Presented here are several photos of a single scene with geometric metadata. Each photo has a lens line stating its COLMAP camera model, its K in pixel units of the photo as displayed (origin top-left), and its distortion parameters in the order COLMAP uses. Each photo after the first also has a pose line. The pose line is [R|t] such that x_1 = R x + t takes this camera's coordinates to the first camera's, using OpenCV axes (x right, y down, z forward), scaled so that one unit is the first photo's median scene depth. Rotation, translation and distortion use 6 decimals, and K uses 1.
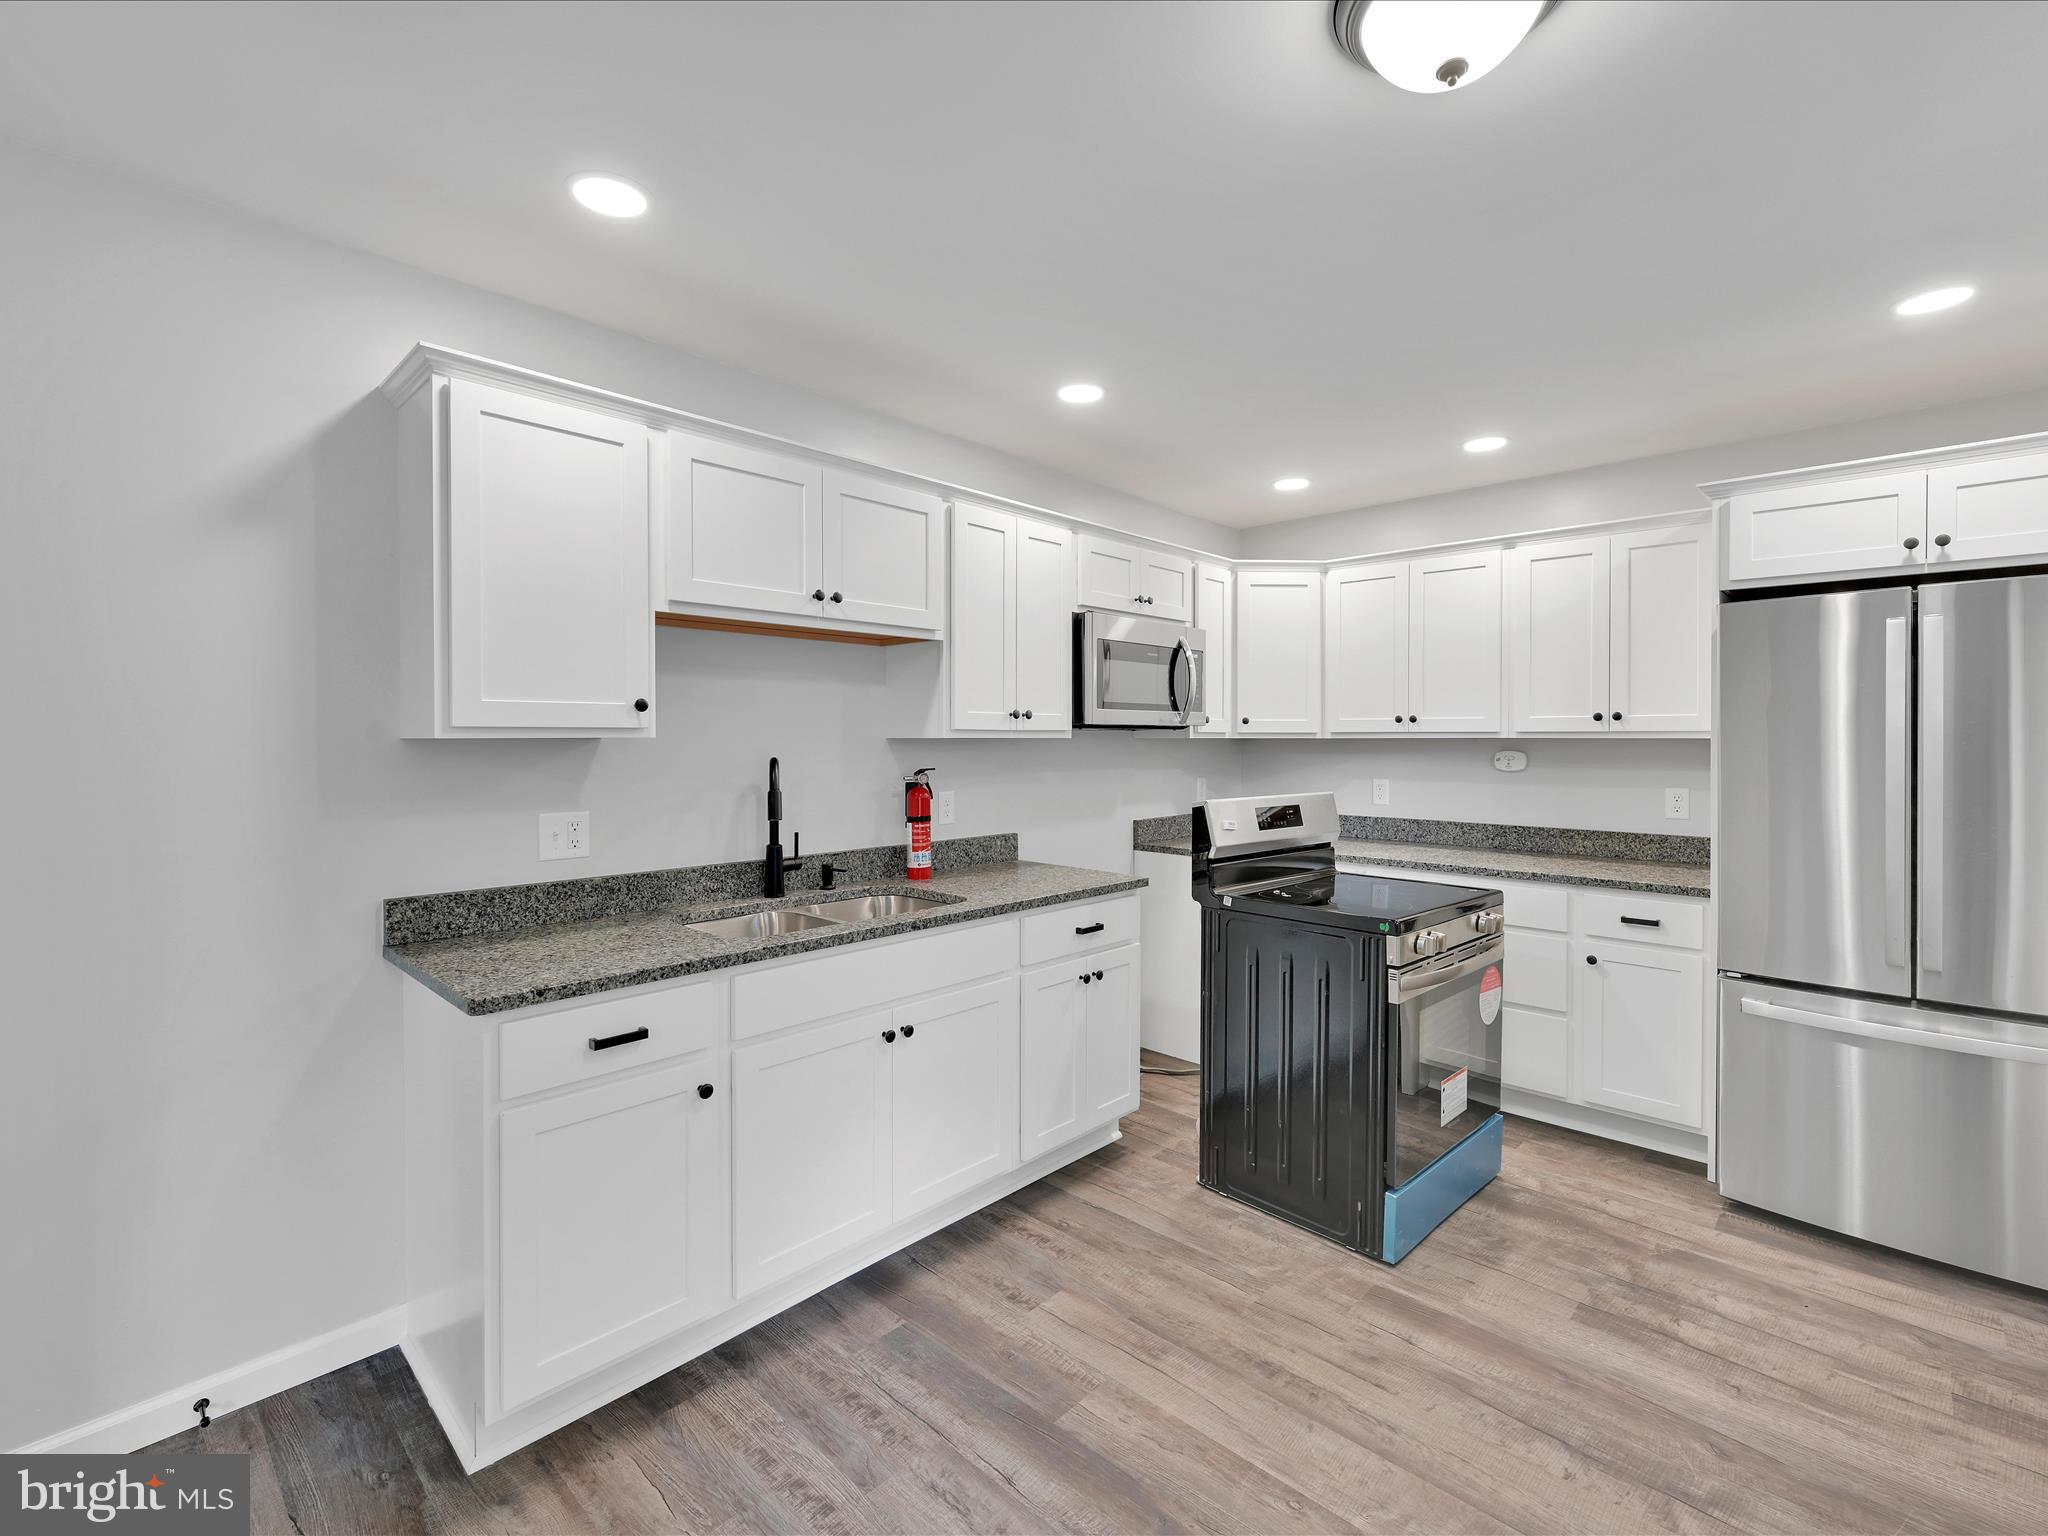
lens RADIAL K [[944.5, 0, 1031.6], [0, 944.5, 763.3], [0, 0, 1]] dist [0.001117, -0.000109]
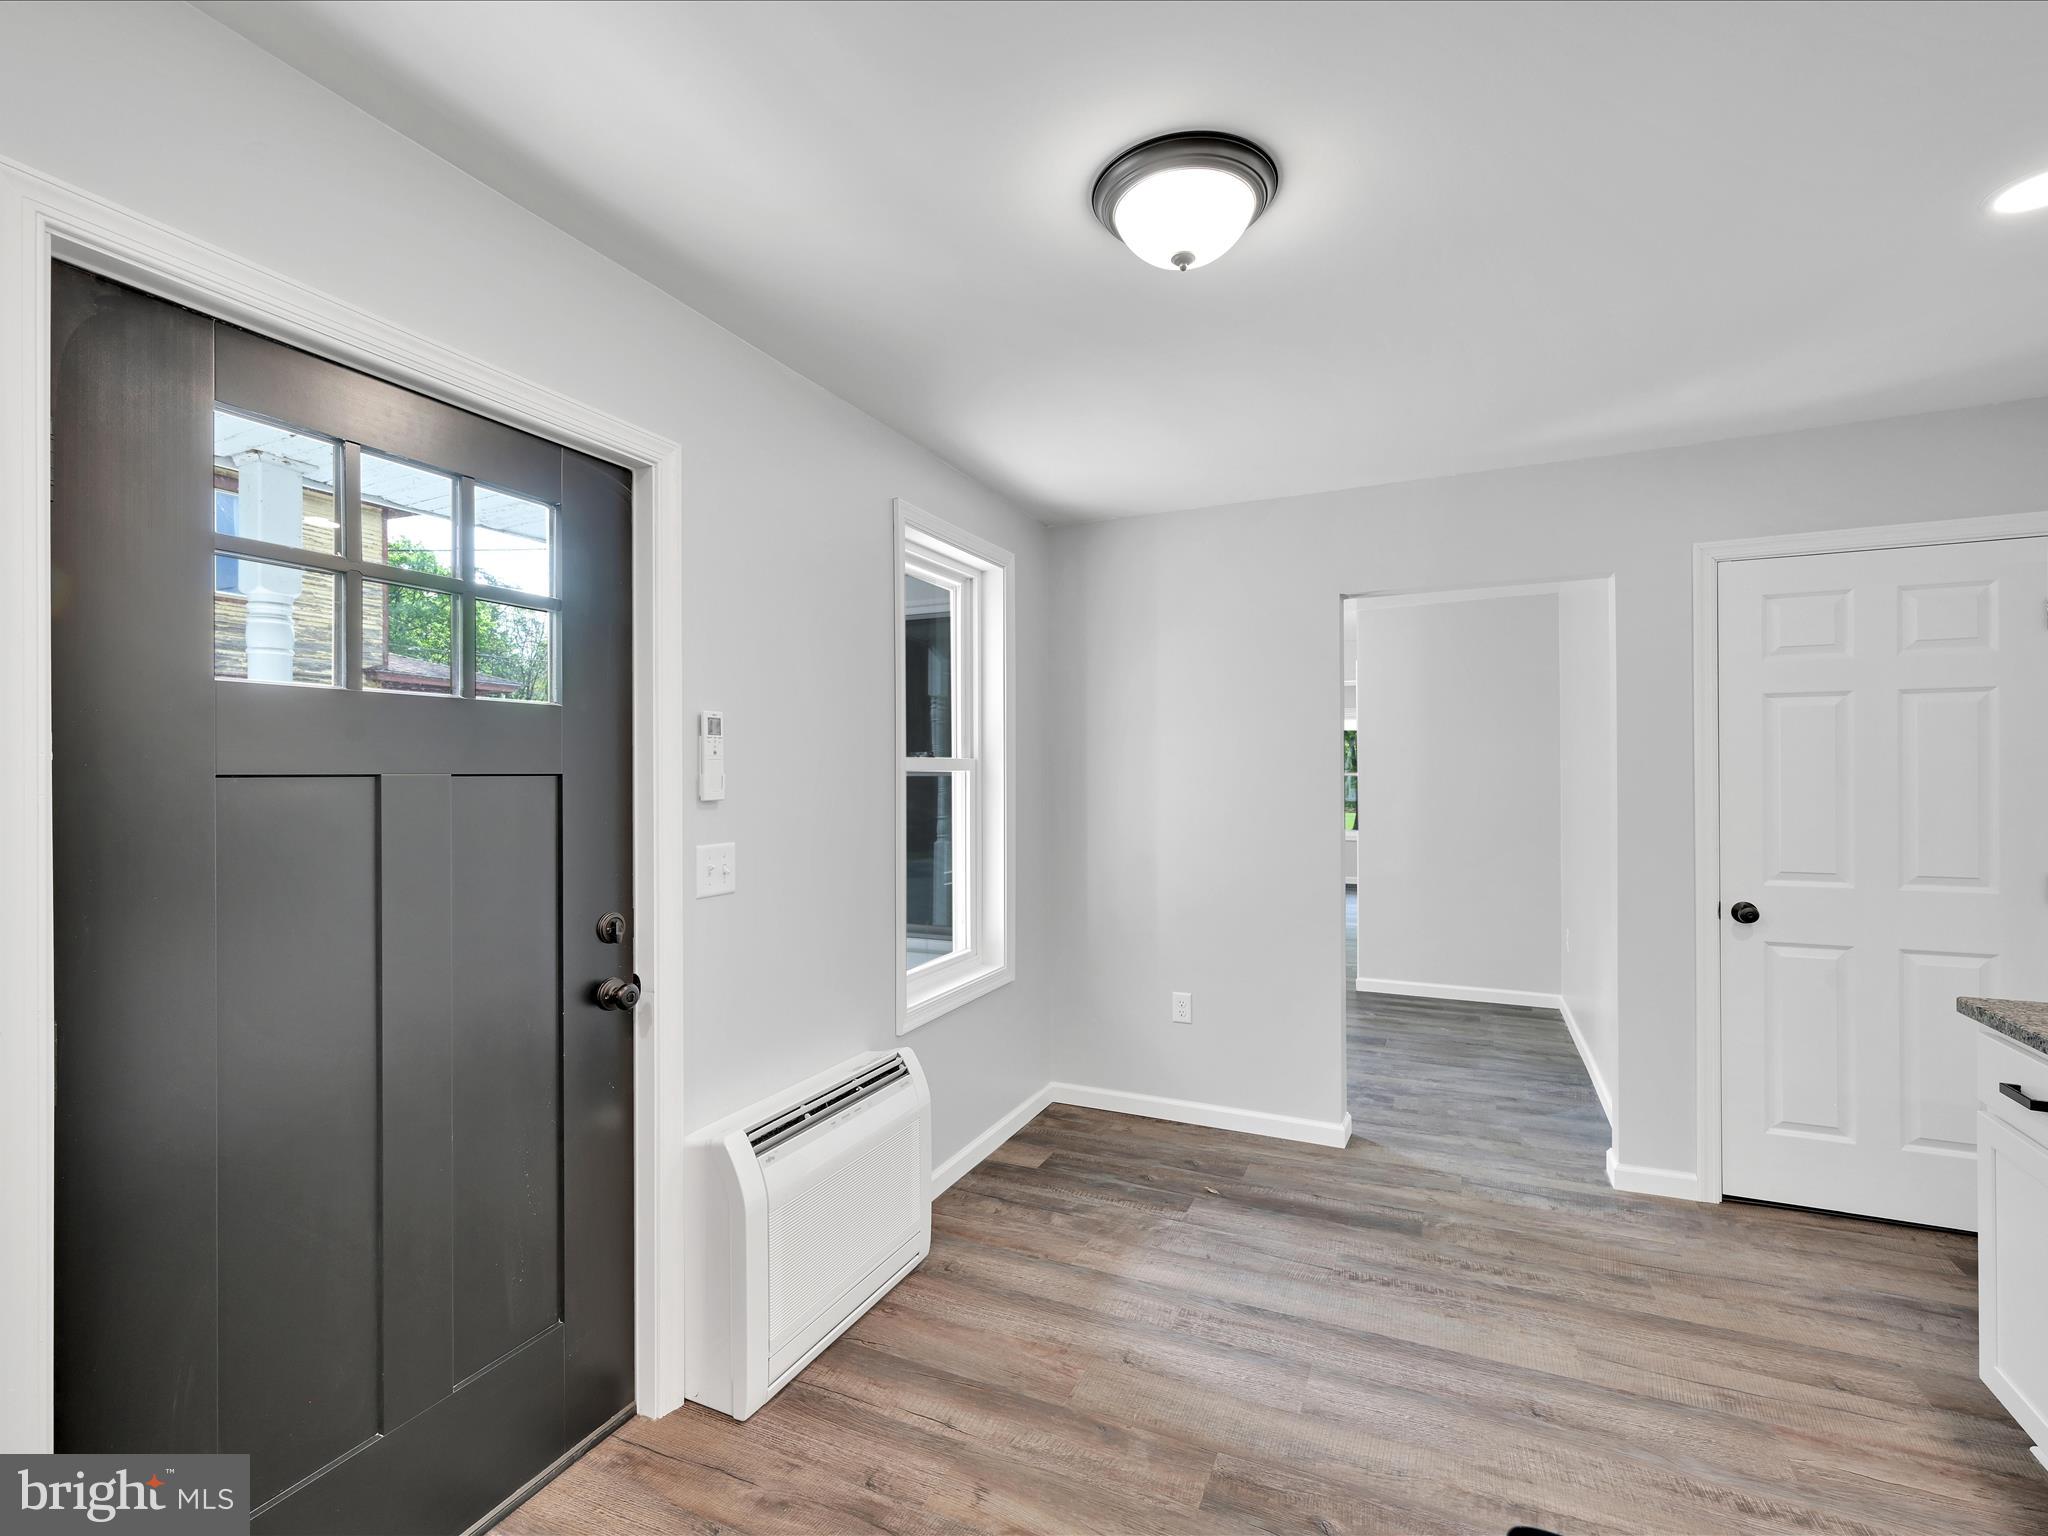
lens RADIAL K [[923.2, 0, 1019.0], [0, 923.2, 783.2], [0, 0, 1]] dist [0.001461, 0.000260]
pose [[-0.955167, 0.009168, -0.295924, 0.625275], [-0.001304, 0.999381, 0.035169, -0.040378], [0.296063, 0.033978, -0.954564, 1.240275]]
